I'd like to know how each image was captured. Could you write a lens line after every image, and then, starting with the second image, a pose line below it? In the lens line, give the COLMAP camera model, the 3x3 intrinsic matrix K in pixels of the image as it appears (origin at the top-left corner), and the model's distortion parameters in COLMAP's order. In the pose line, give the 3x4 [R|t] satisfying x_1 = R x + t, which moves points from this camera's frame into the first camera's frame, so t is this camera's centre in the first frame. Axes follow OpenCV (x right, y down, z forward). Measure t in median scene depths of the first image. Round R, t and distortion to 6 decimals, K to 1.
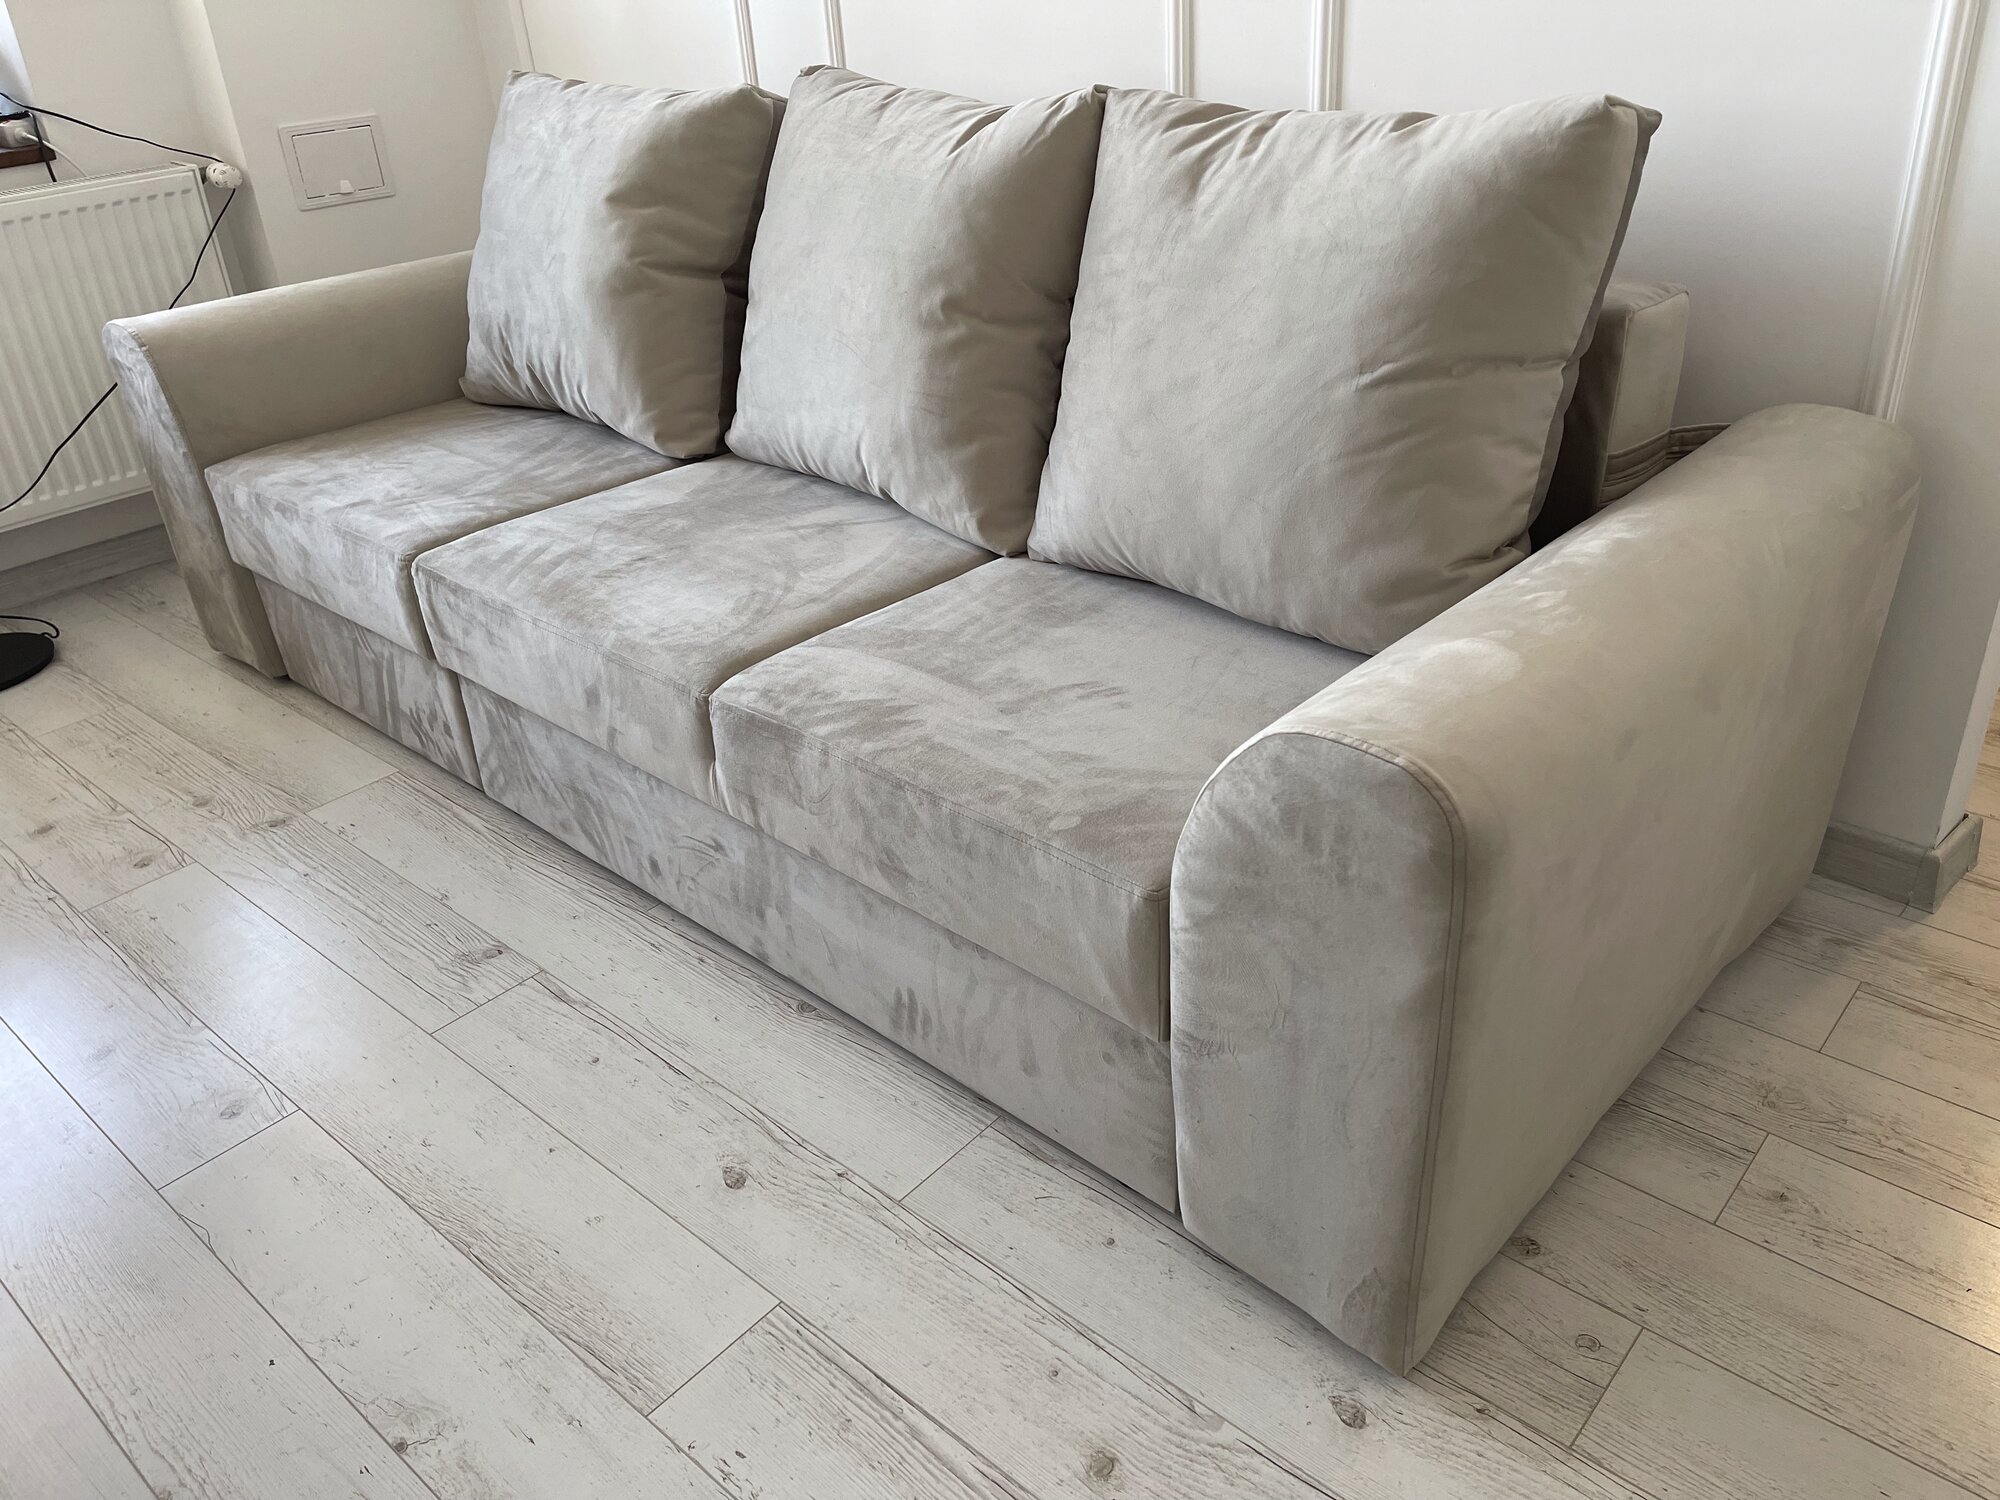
lens RADIAL K [[1511.0, 0, 1037.2], [0, 1511.0, 728.6], [0, 0, 1]] dist [0.056474, -0.054014]
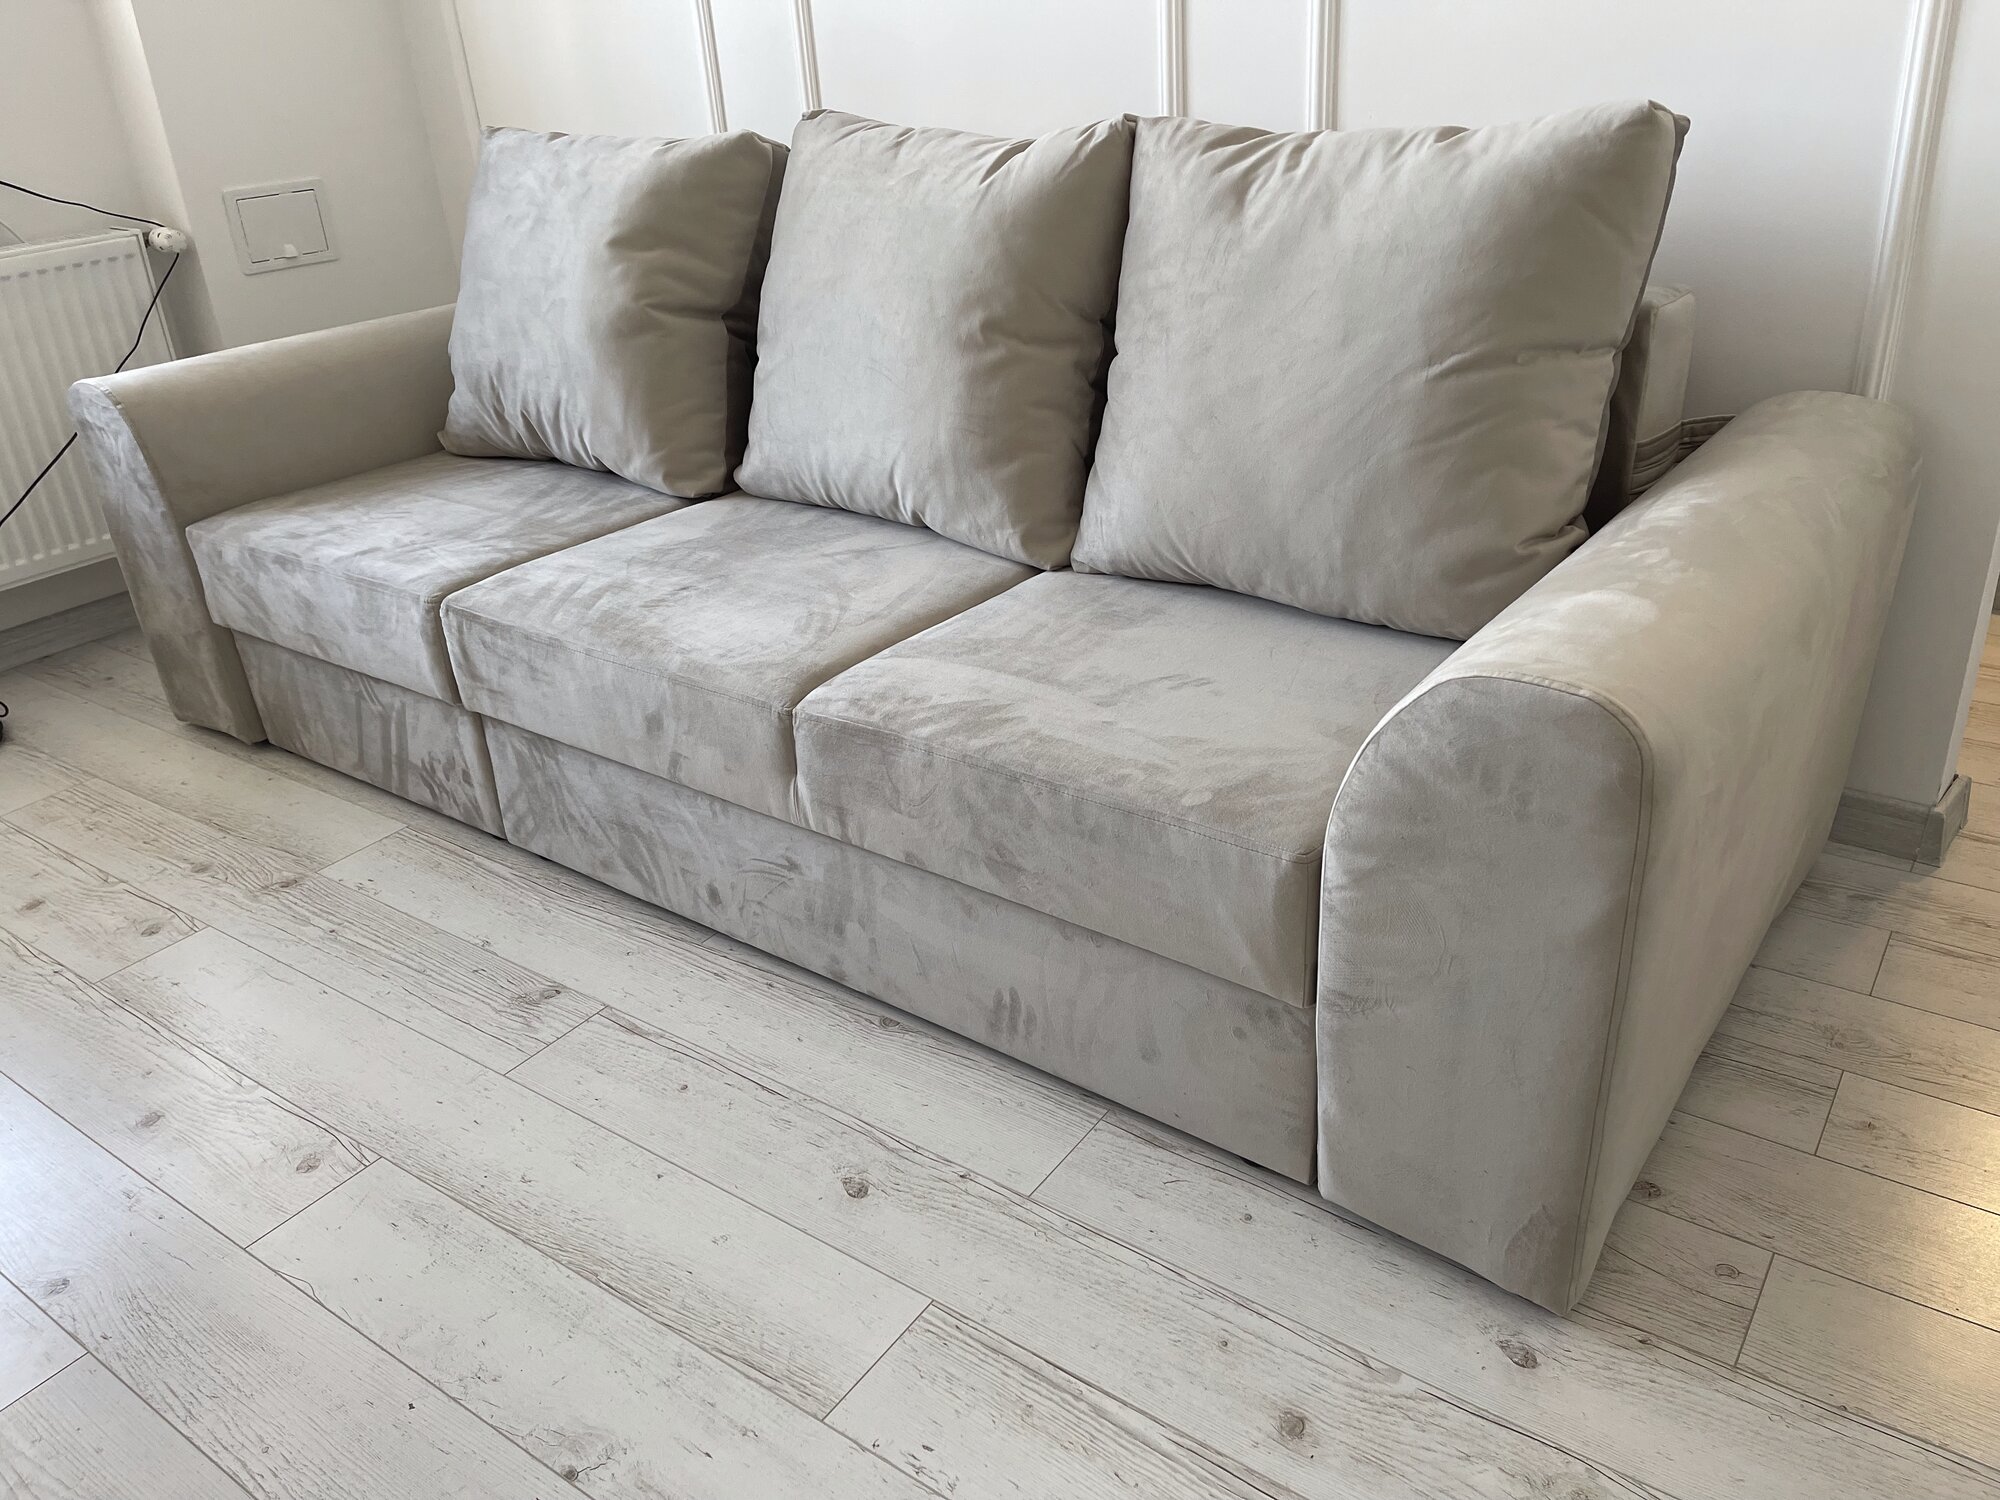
lens RADIAL K [[1511.0, 0, 1035.4], [0, 1511.0, 727.0], [0, 0, 1]] dist [0.056474, -0.054014]
pose [[0.994722, -0.048351, 0.090506, -0.147088], [0.052979, 0.997370, -0.049454, 0.047863], [-0.087877, 0.053988, 0.994667, -0.009839]]
